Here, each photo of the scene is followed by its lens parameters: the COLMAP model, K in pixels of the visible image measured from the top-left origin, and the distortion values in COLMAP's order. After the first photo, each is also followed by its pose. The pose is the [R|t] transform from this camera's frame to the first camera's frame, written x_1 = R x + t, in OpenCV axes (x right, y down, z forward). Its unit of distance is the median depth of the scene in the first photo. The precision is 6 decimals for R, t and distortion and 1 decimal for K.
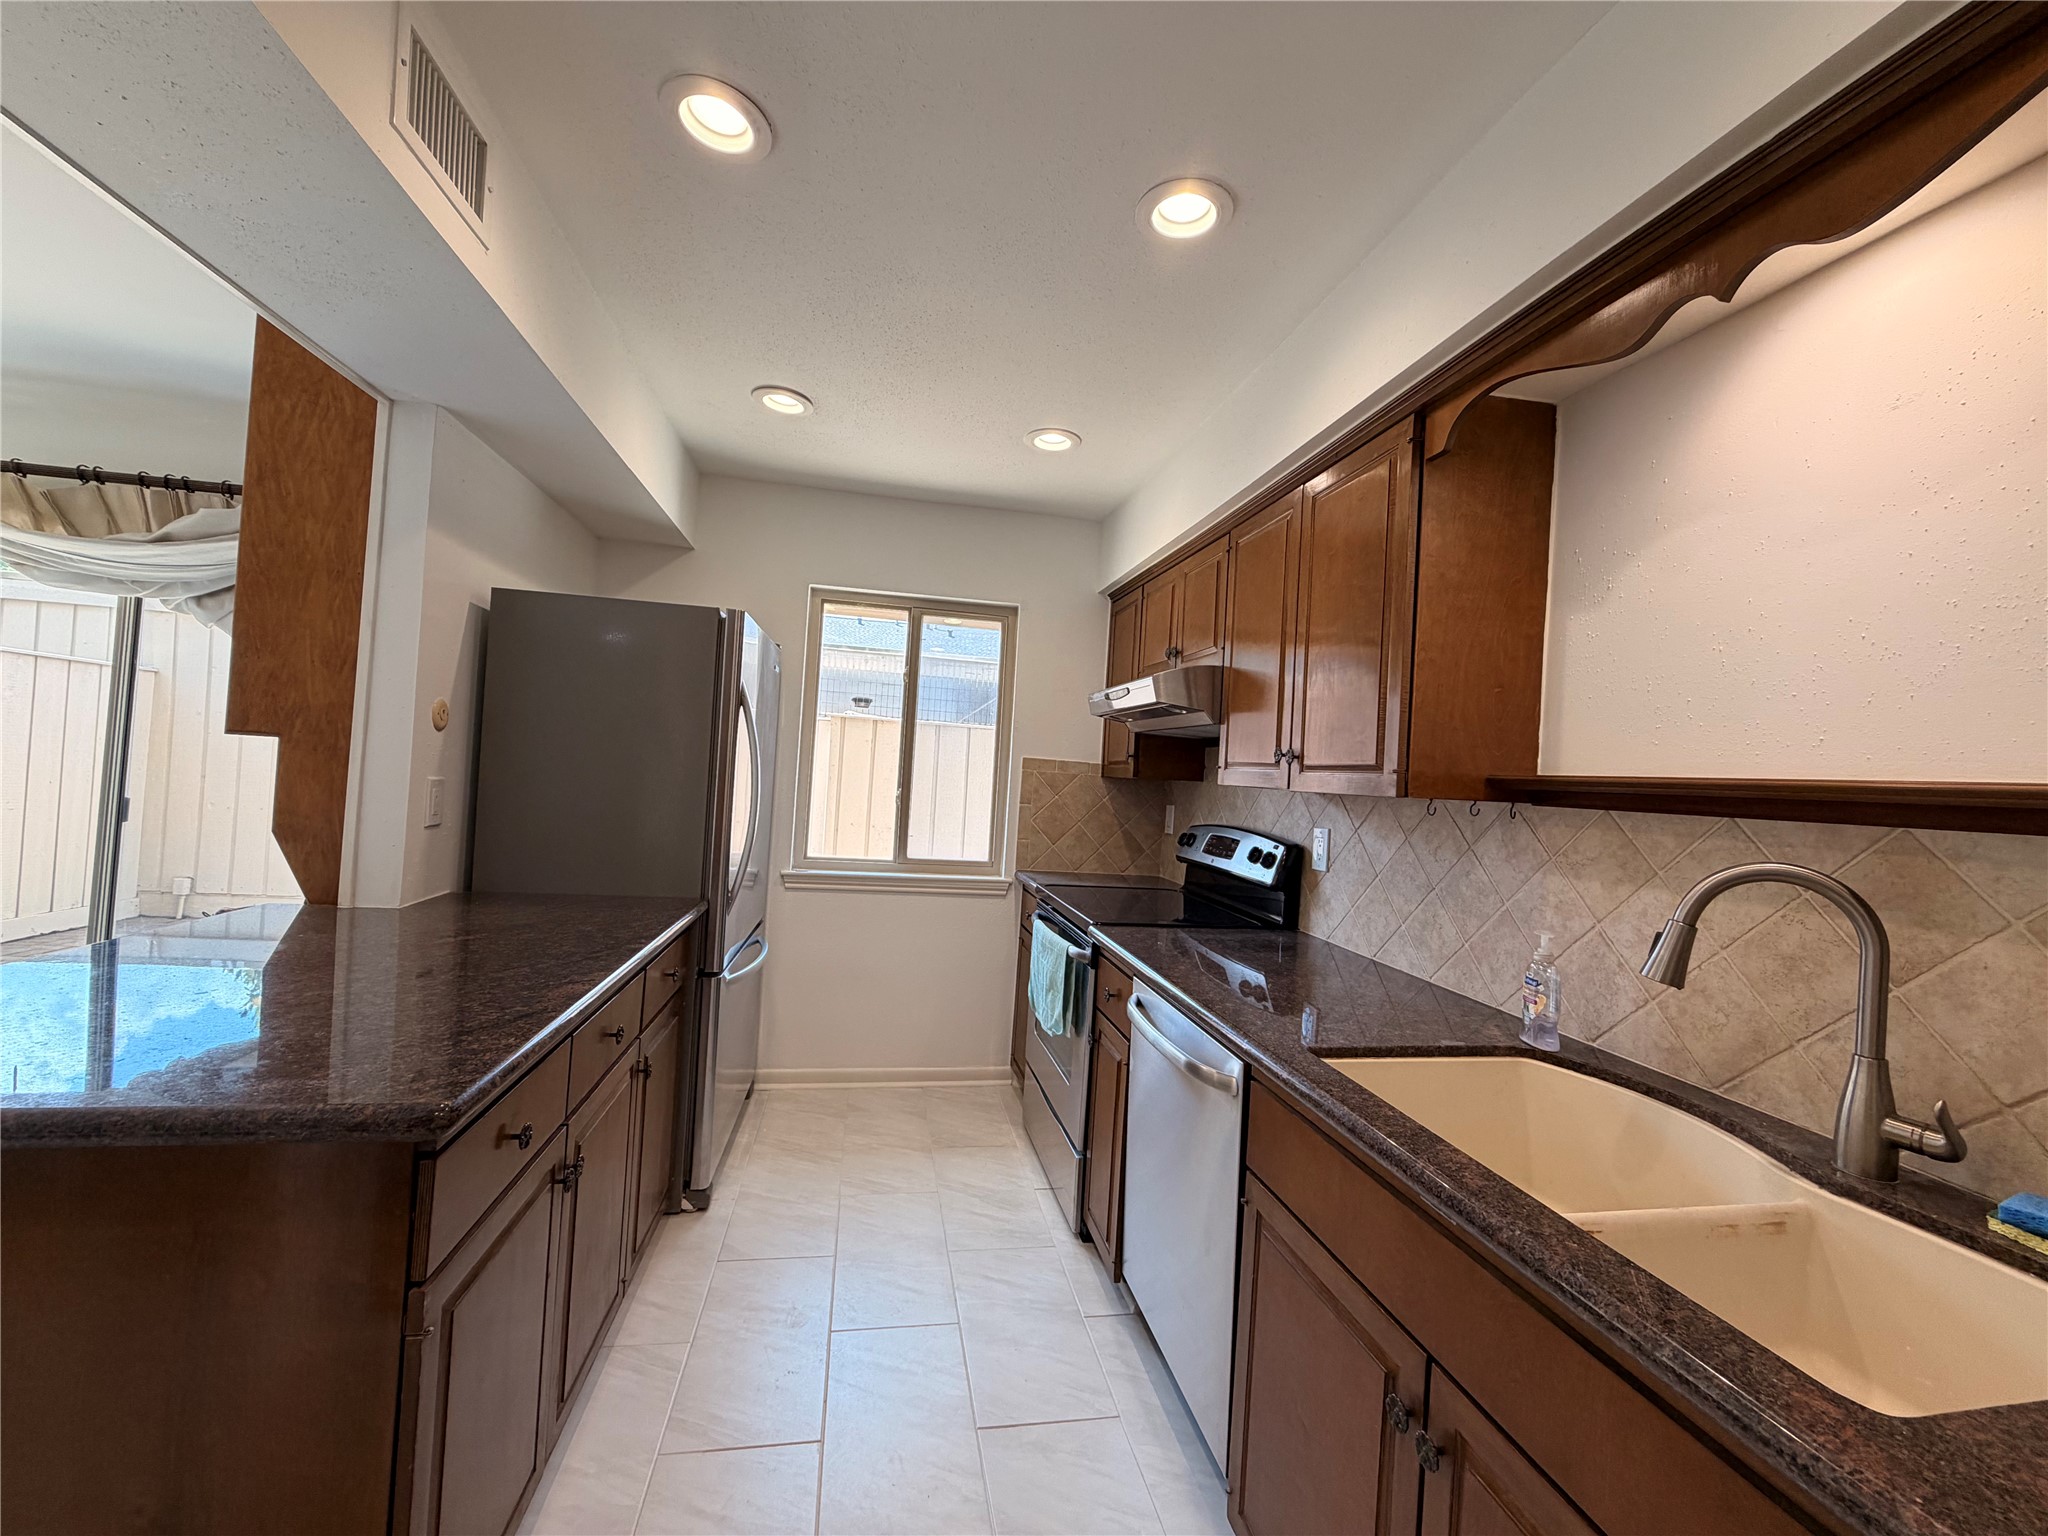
lens RADIAL K [[815.3, 0, 1024.0], [0, 815.3, 768.0], [0, 0, 1]] dist [0.000367, 0.000052]
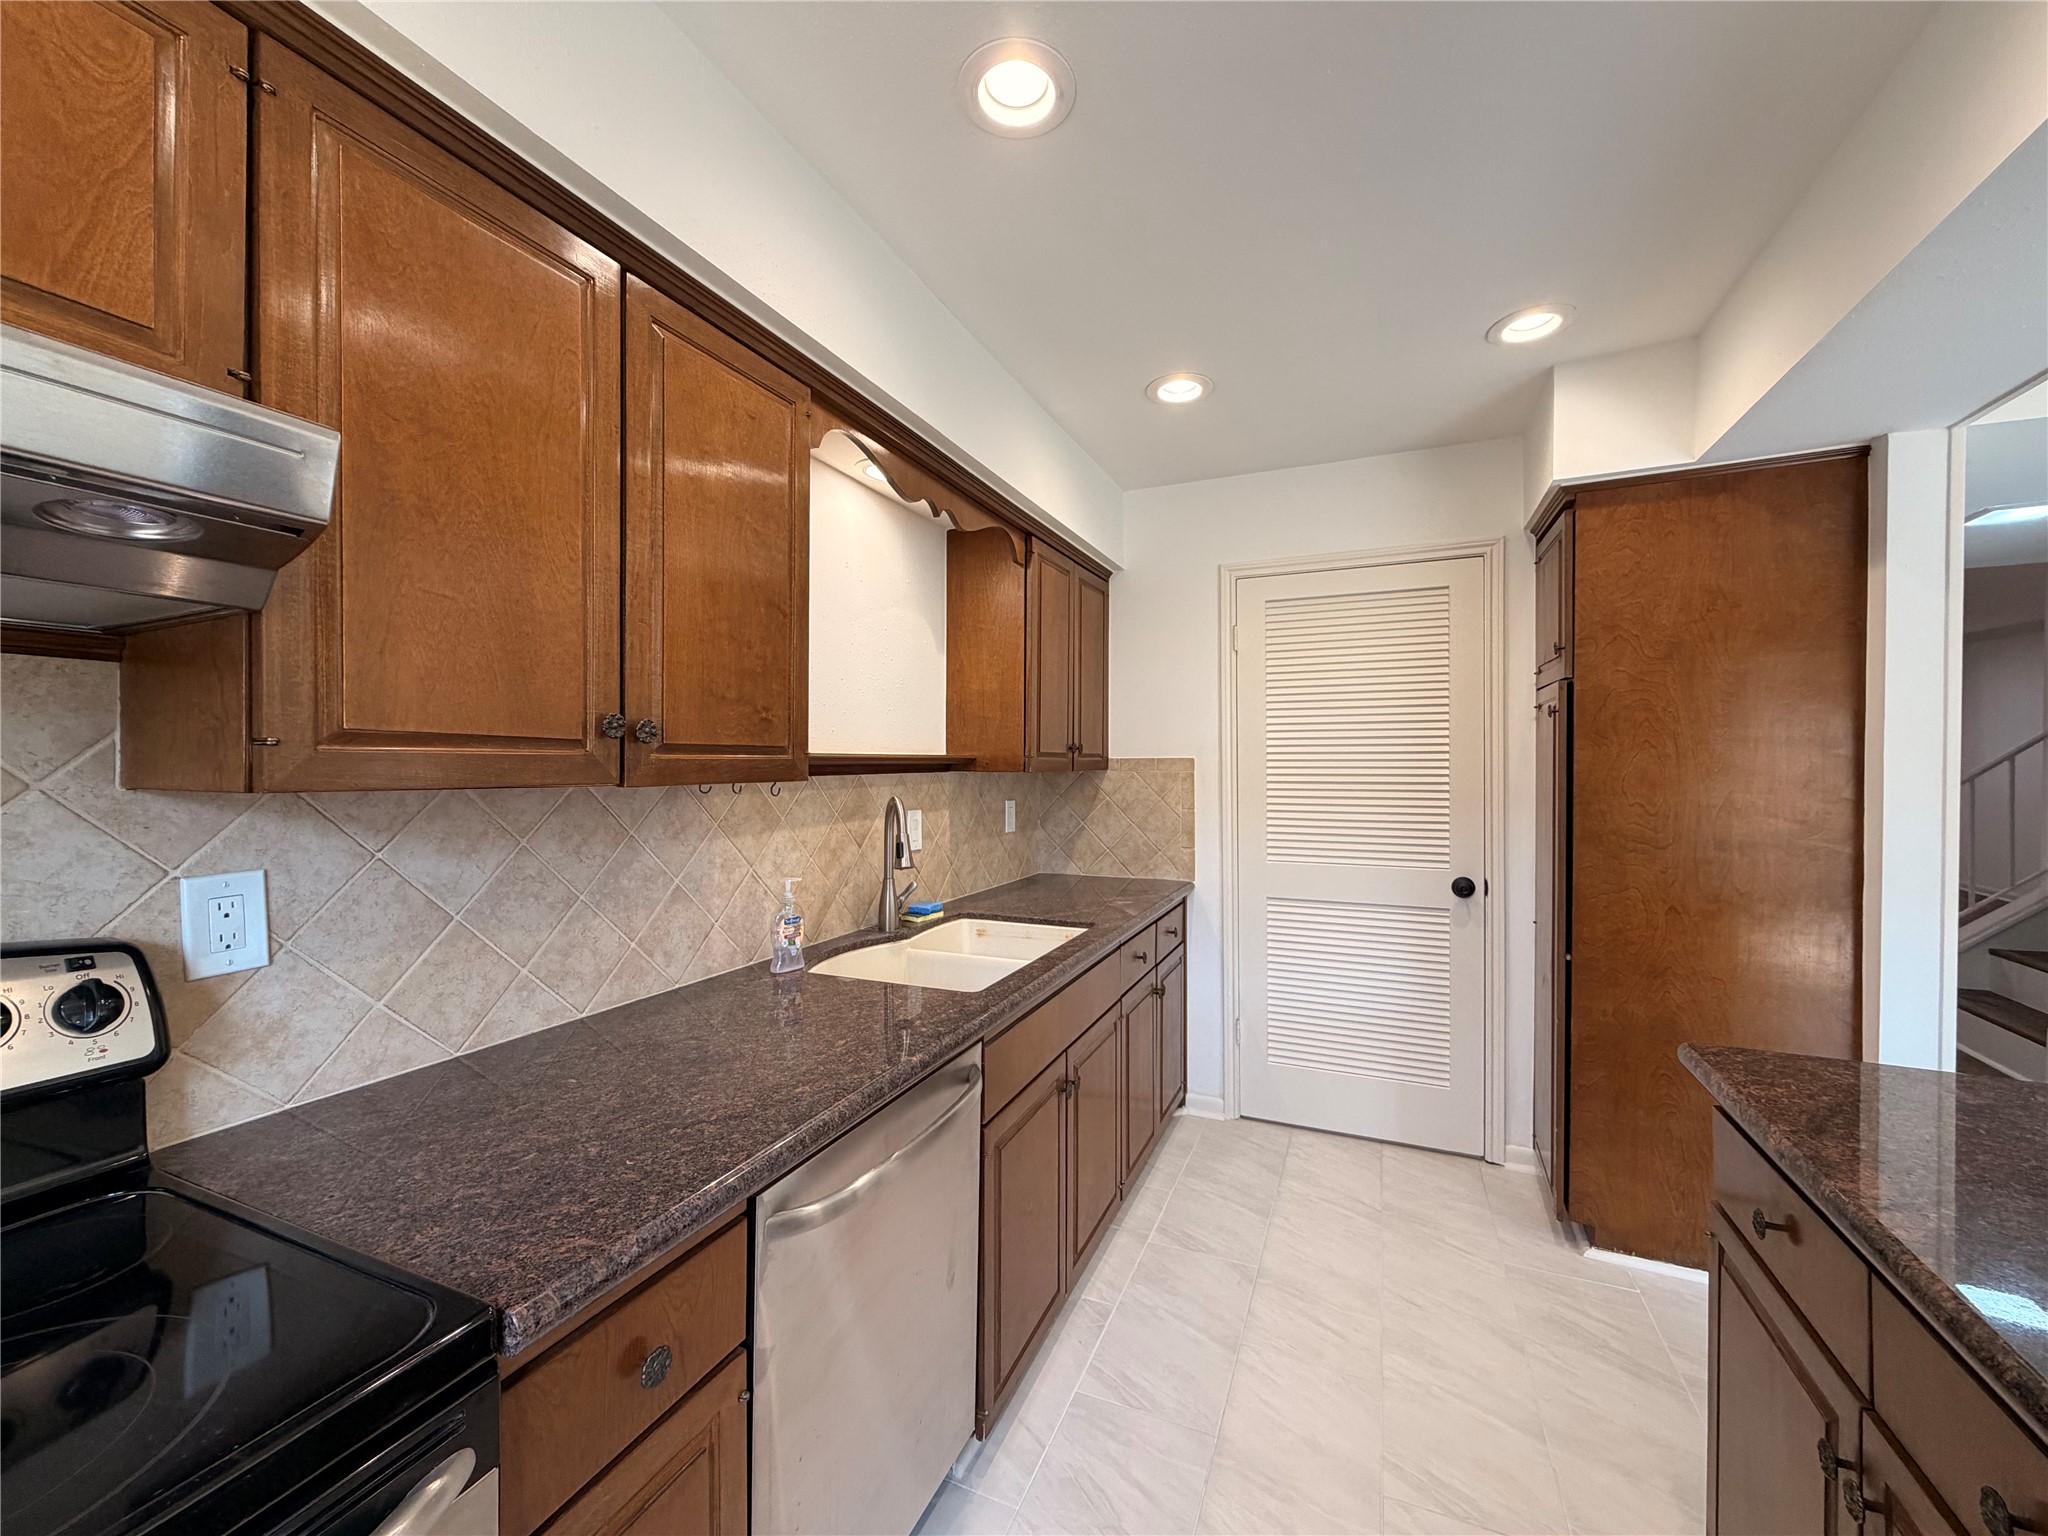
lens RADIAL K [[813.1, 0, 1022.2], [0, 813.1, 767.7], [0, 0, 1]] dist [0.000455, 0.000038]
pose [[-0.818522, -0.066689, 0.570591, -0.255944], [-0.055273, 0.997773, 0.037326, -0.025054], [-0.571810, -0.000986, -0.820386, 1.330593]]
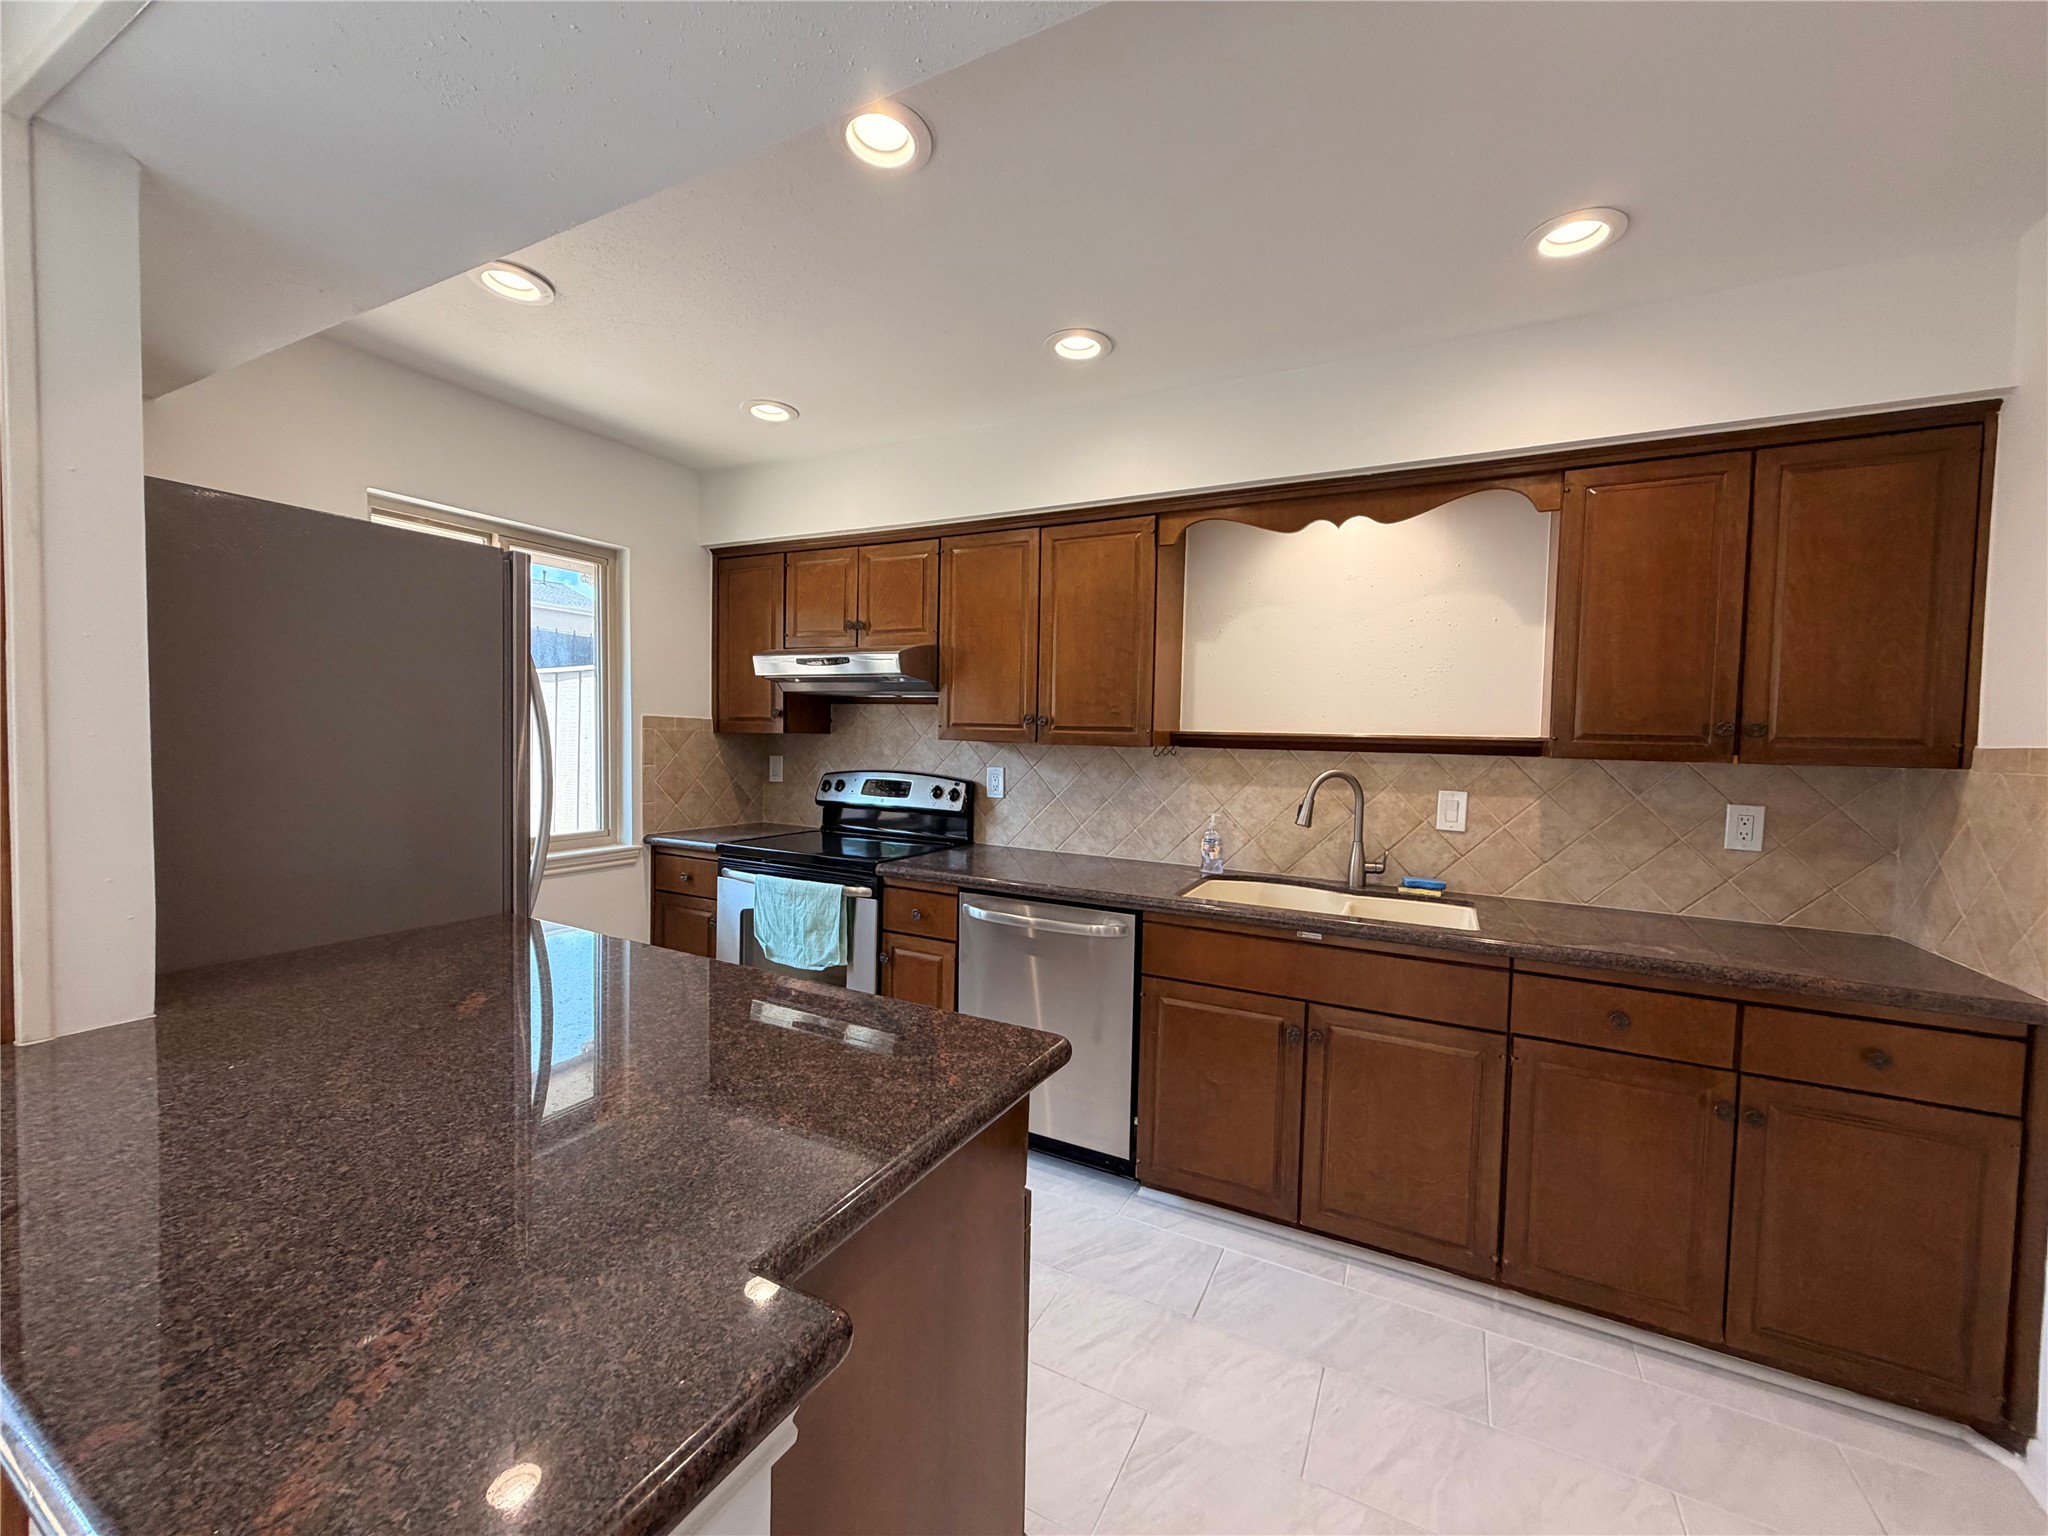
lens RADIAL K [[813.1, 0, 1022.2], [0, 813.1, 767.7], [0, 0, 1]] dist [0.000455, 0.000038]
pose [[0.625089, -0.077584, 0.776688, -0.815017], [0.008910, 0.995692, 0.092289, -0.063532], [-0.780503, -0.050769, 0.623087, 0.123817]]
